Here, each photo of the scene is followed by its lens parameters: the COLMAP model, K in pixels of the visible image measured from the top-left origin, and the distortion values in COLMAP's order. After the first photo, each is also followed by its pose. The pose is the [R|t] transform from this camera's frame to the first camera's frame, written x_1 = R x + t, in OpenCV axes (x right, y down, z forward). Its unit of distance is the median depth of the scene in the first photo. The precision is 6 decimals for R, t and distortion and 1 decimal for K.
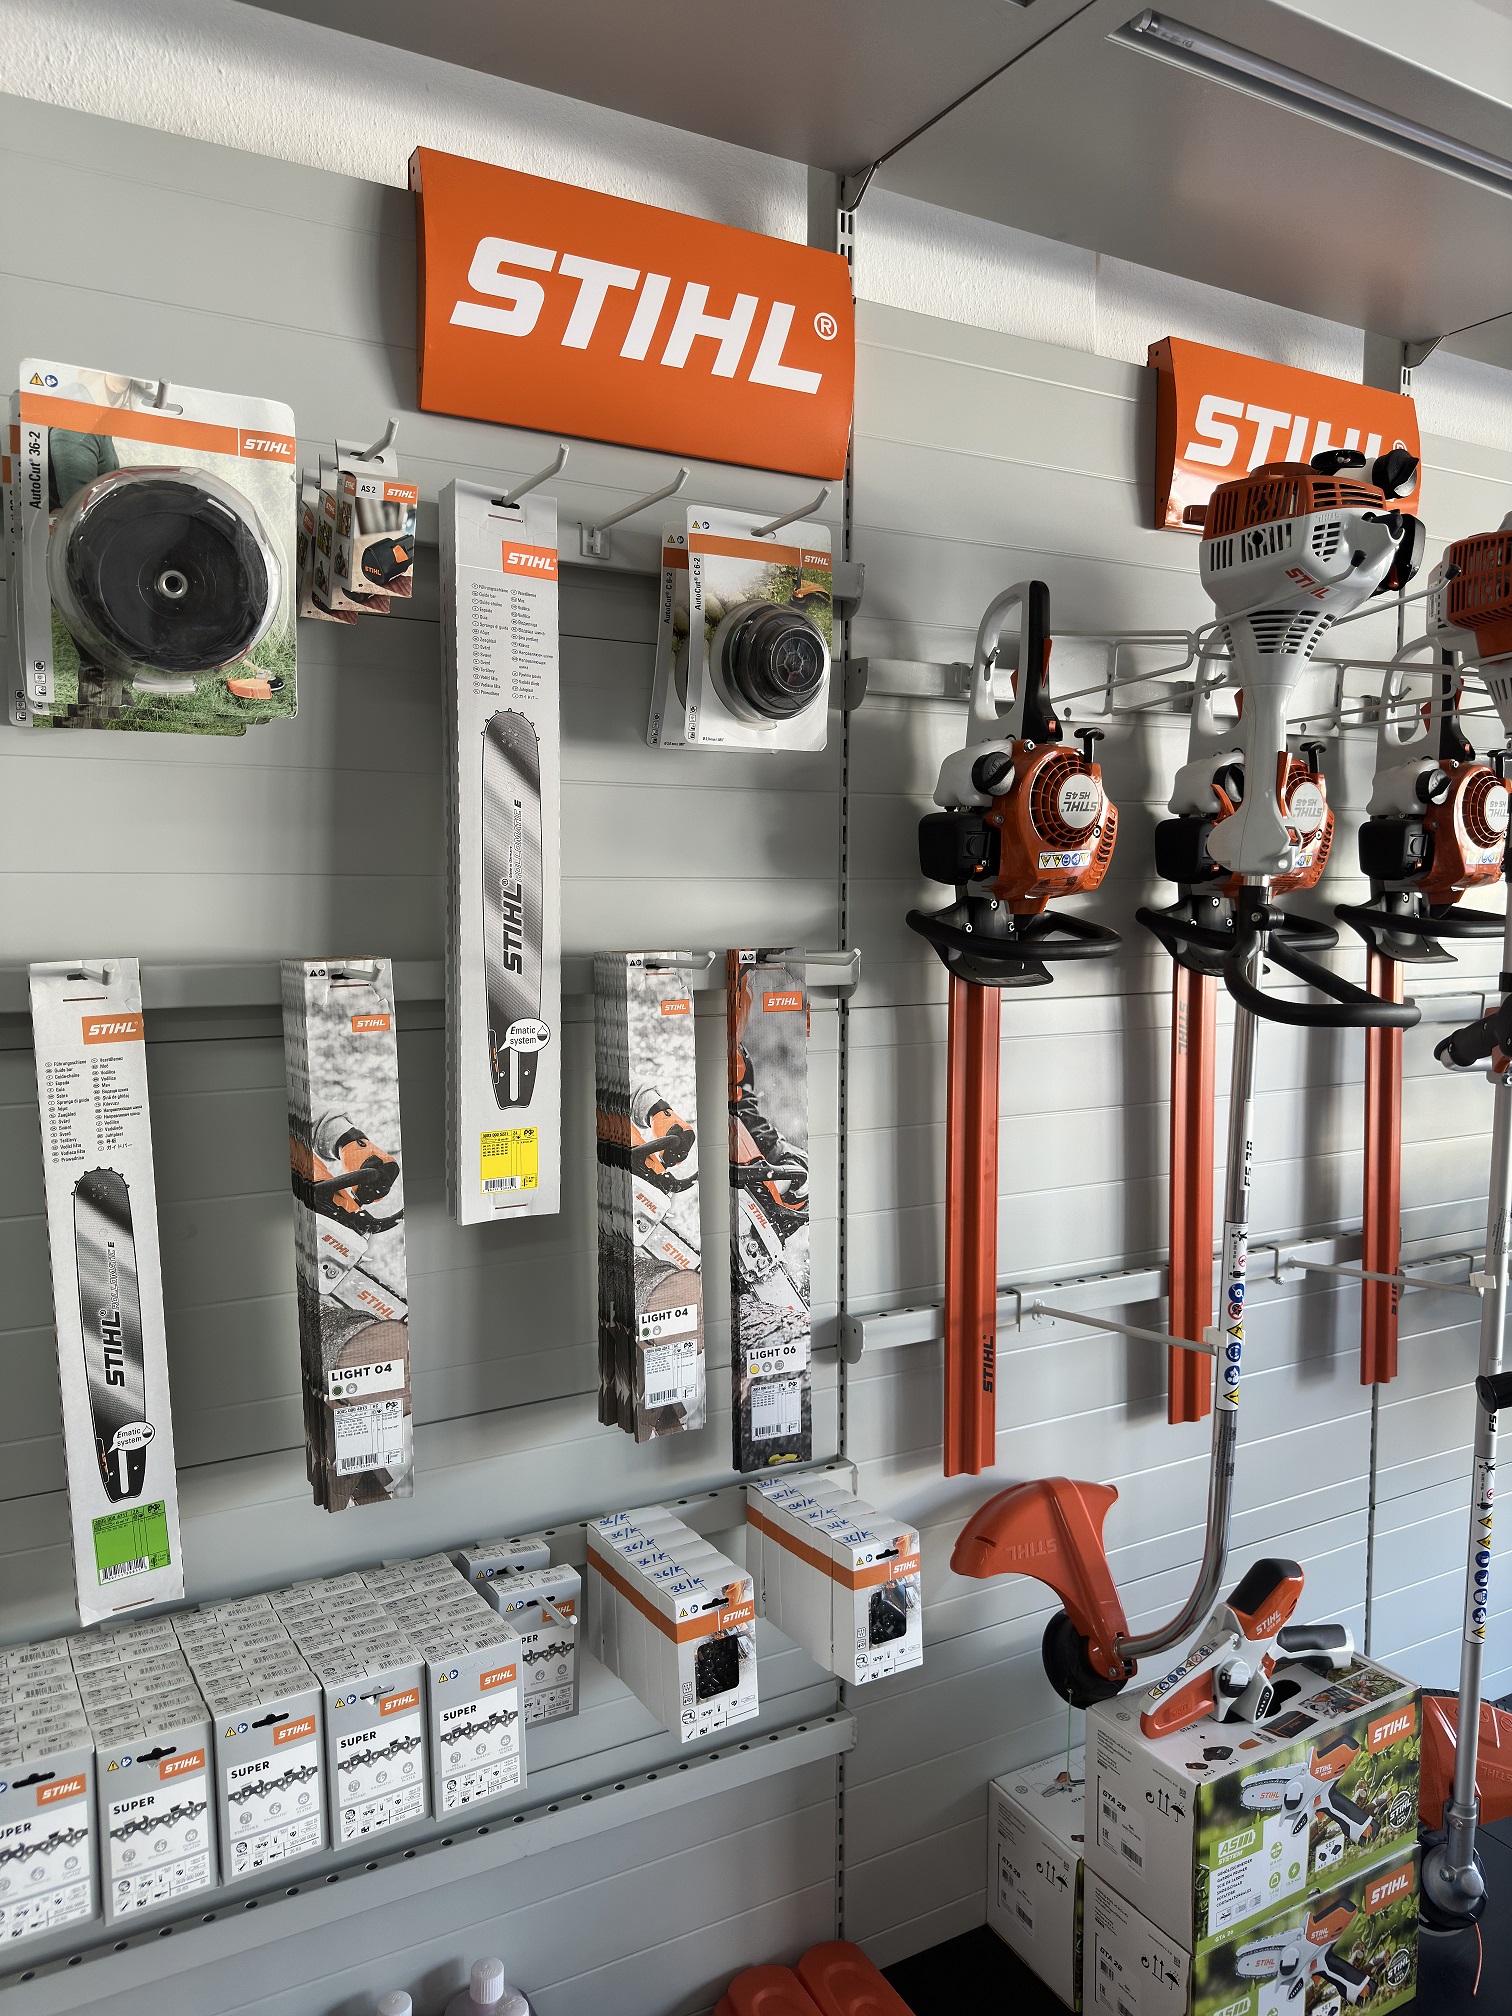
lens RADIAL K [[1402.7, 0, 756.0], [0, 1402.7, 1008.0], [0, 0, 1]] dist [0.084331, -0.160010]
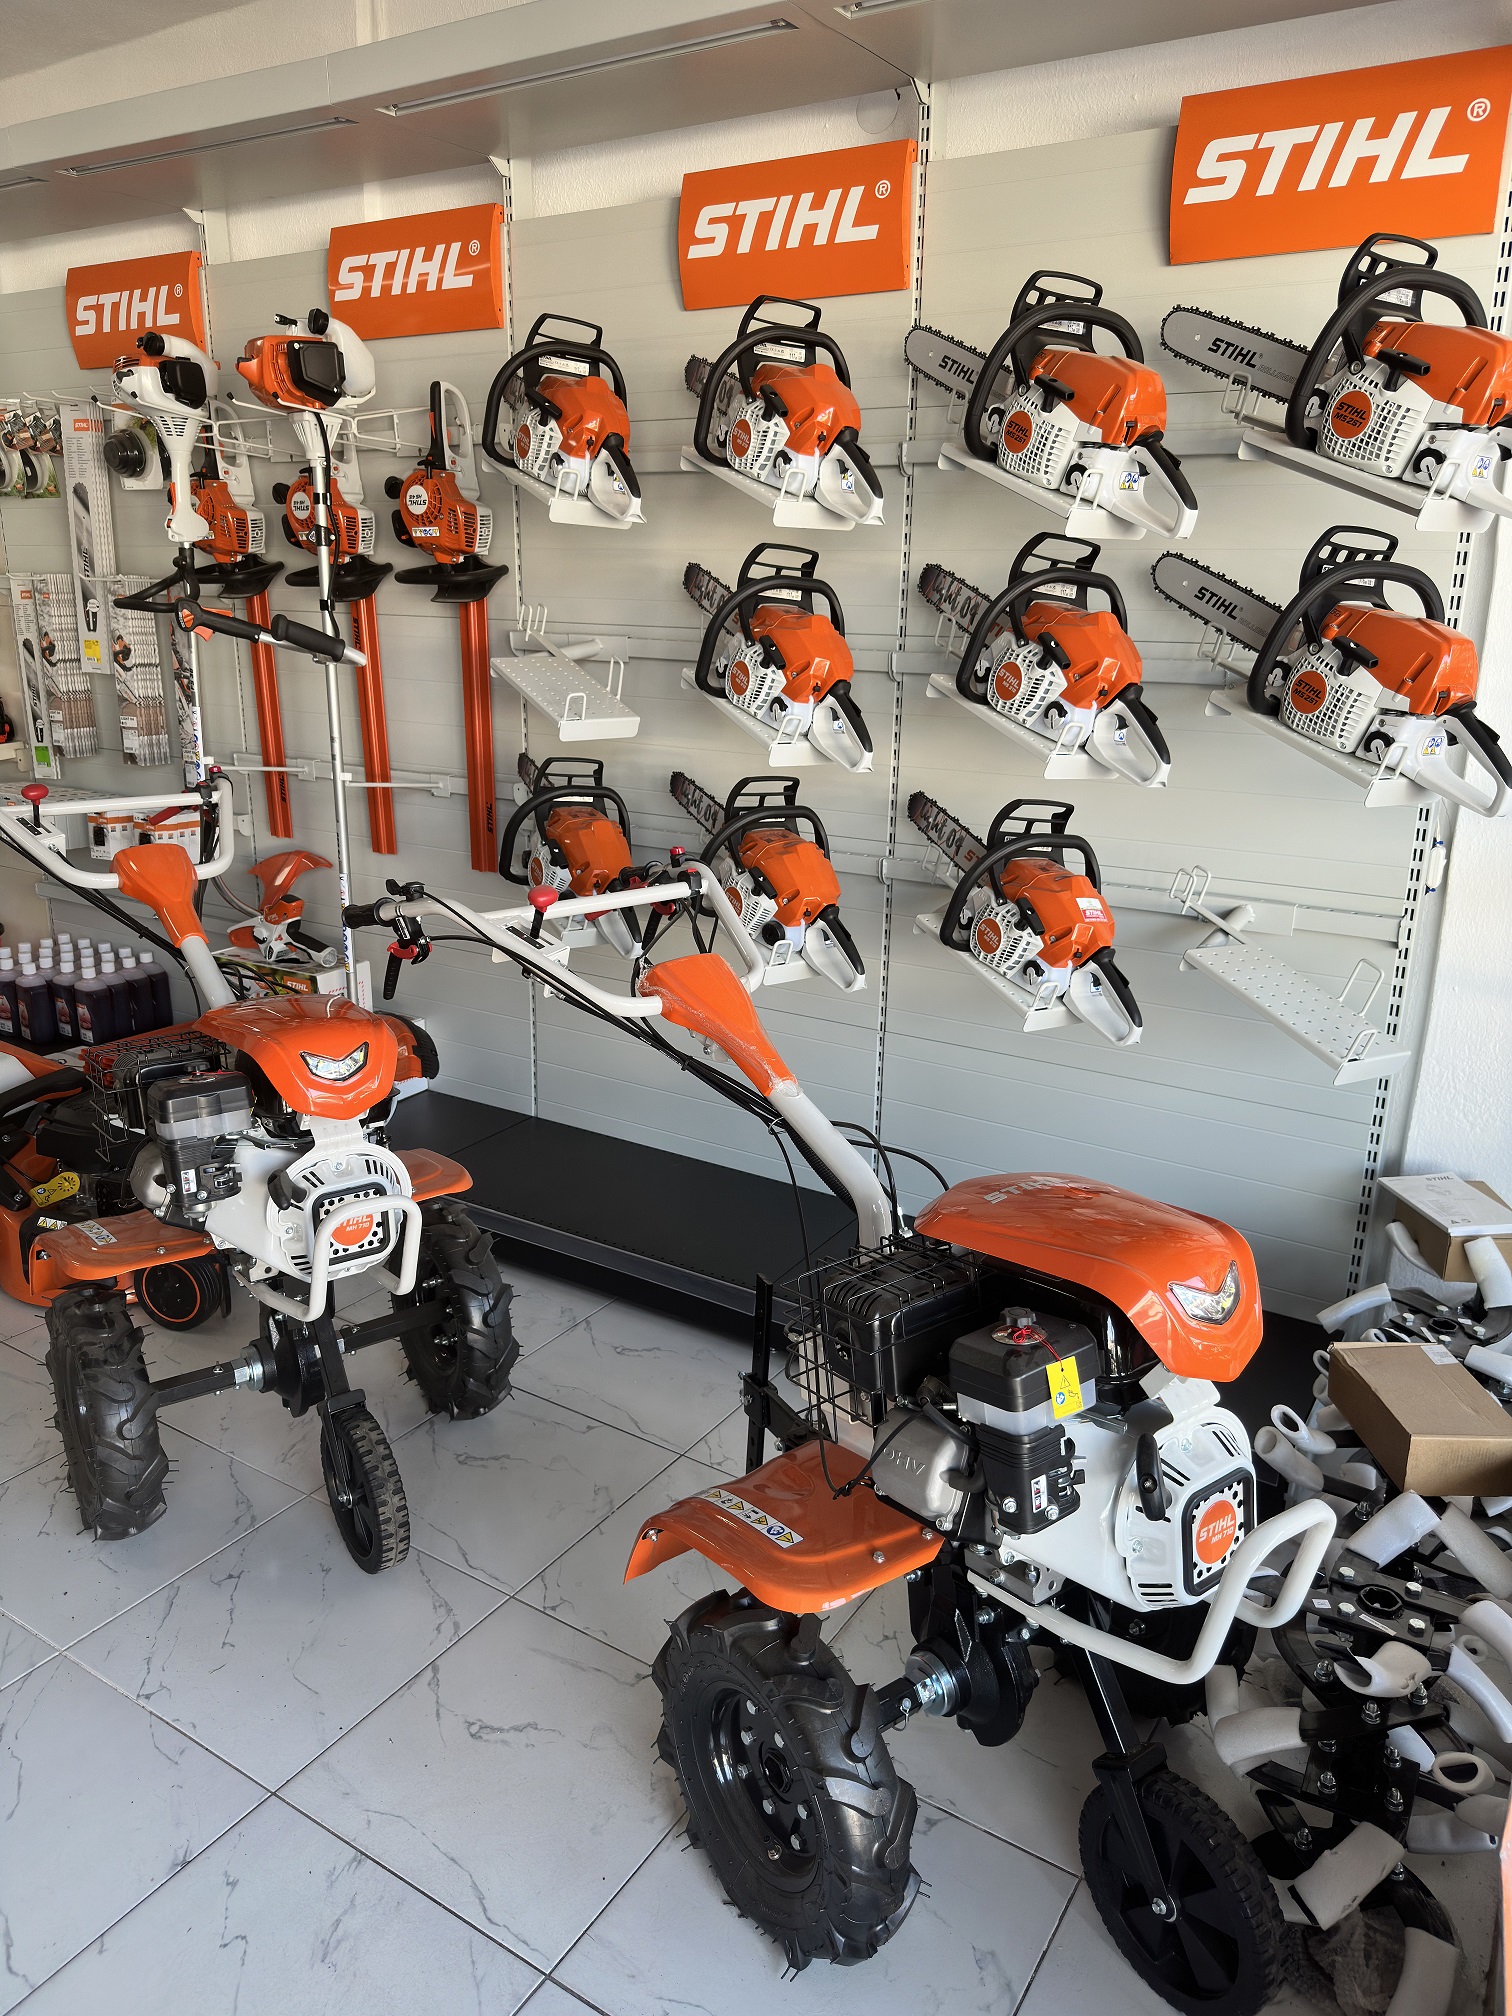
lens RADIAL K [[1418.4, 0, 756.0], [0, 1418.4, 1008.0], [0, 0, 1]] dist [0.022655, -0.038581]
pose [[0.481352, 0.256987, -0.838008, 3.014559], [-0.089160, 0.965451, 0.244856, -0.017195], [0.871981, -0.043146, 0.487635, 0.737001]]
